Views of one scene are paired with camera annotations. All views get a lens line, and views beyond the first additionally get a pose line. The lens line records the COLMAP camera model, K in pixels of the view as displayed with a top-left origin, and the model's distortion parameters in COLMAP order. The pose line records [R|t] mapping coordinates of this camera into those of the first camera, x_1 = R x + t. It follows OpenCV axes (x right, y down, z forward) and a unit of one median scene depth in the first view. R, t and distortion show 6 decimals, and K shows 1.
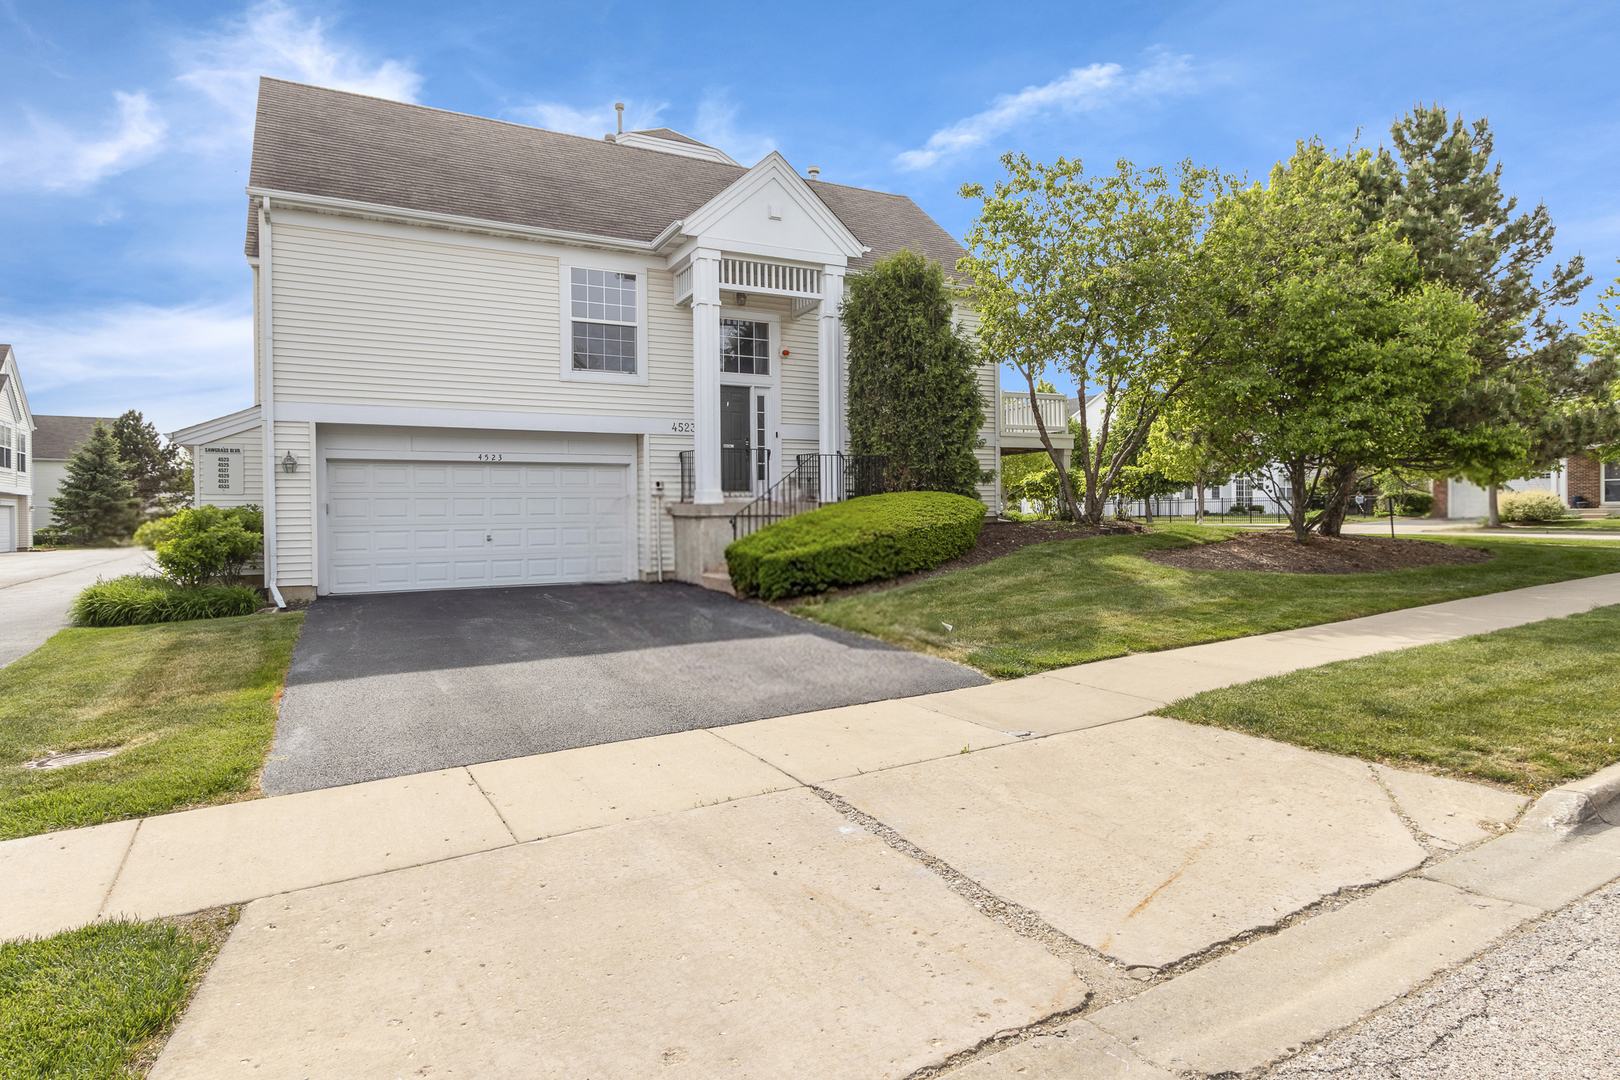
lens RADIAL K [[971.2, 0, 810.0], [0, 971.2, 540.0], [0, 0, 1]] dist [0.001482, 0.000826]
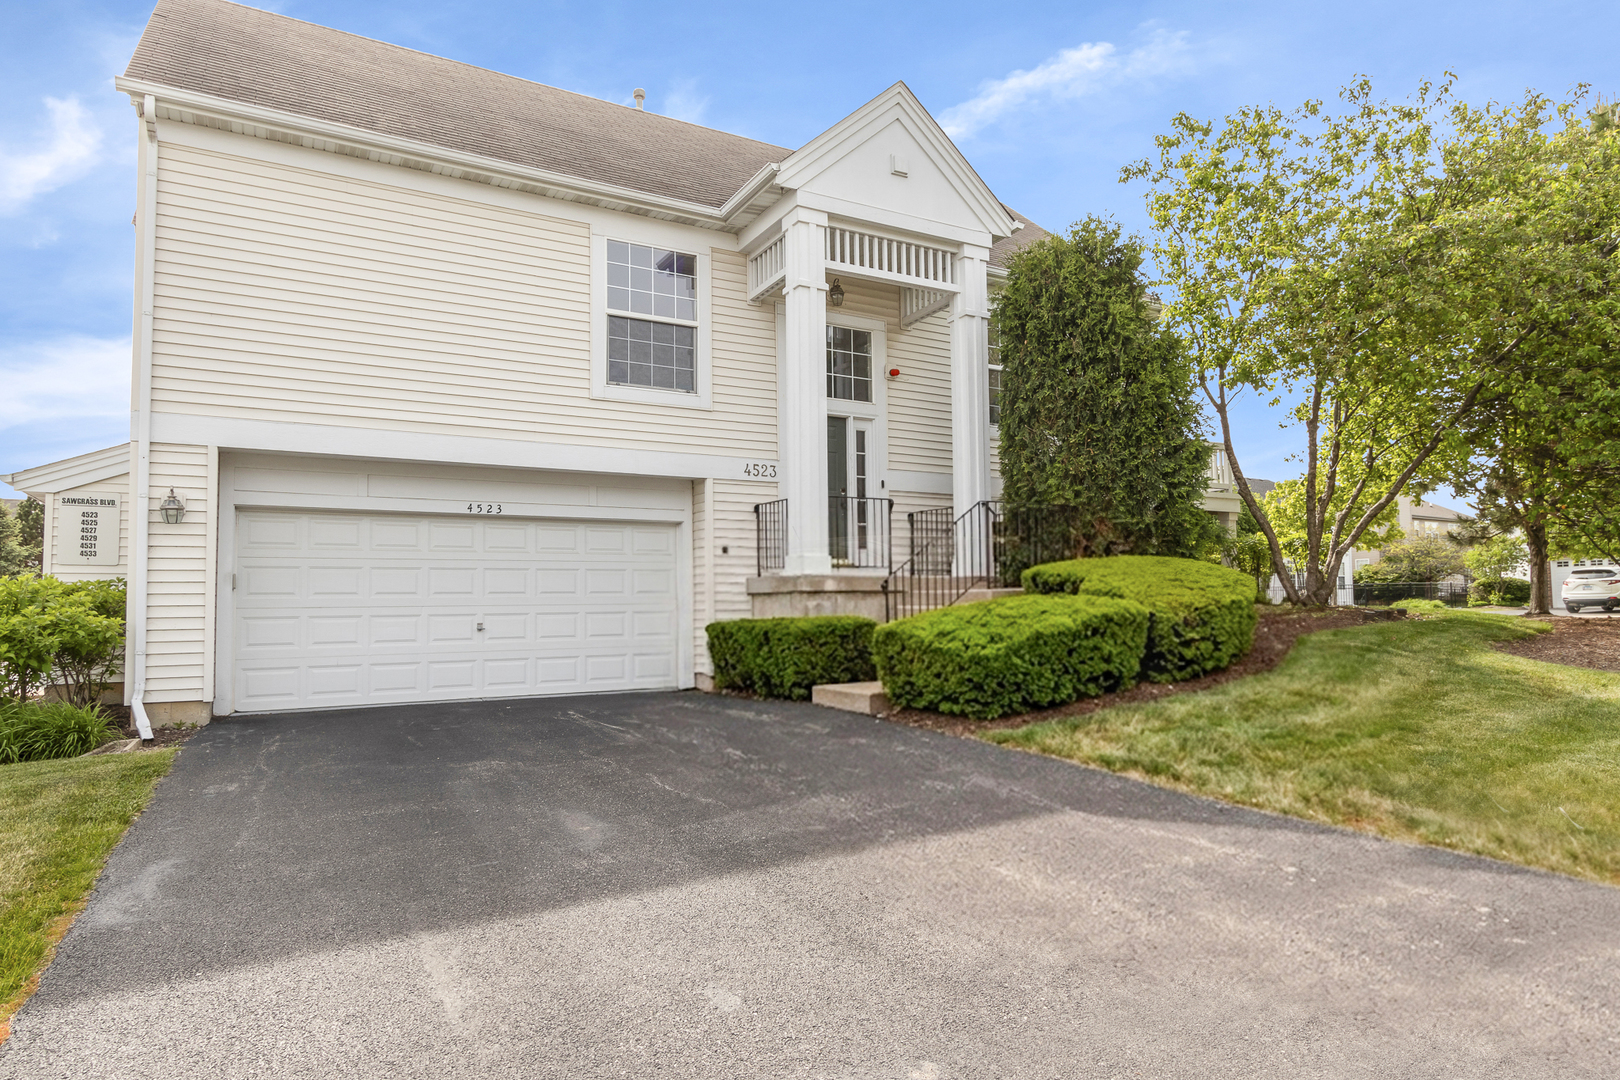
lens RADIAL K [[974.8, 0, 811.7], [0, 974.8, 576.4], [0, 0, 1]] dist [0.002520, -0.000912]
pose [[0.999006, 0.000927, 0.044564, -0.131370], [0.001811, 0.998114, -0.061357, 0.004952], [-0.044536, 0.061377, 0.997121, 0.312471]]
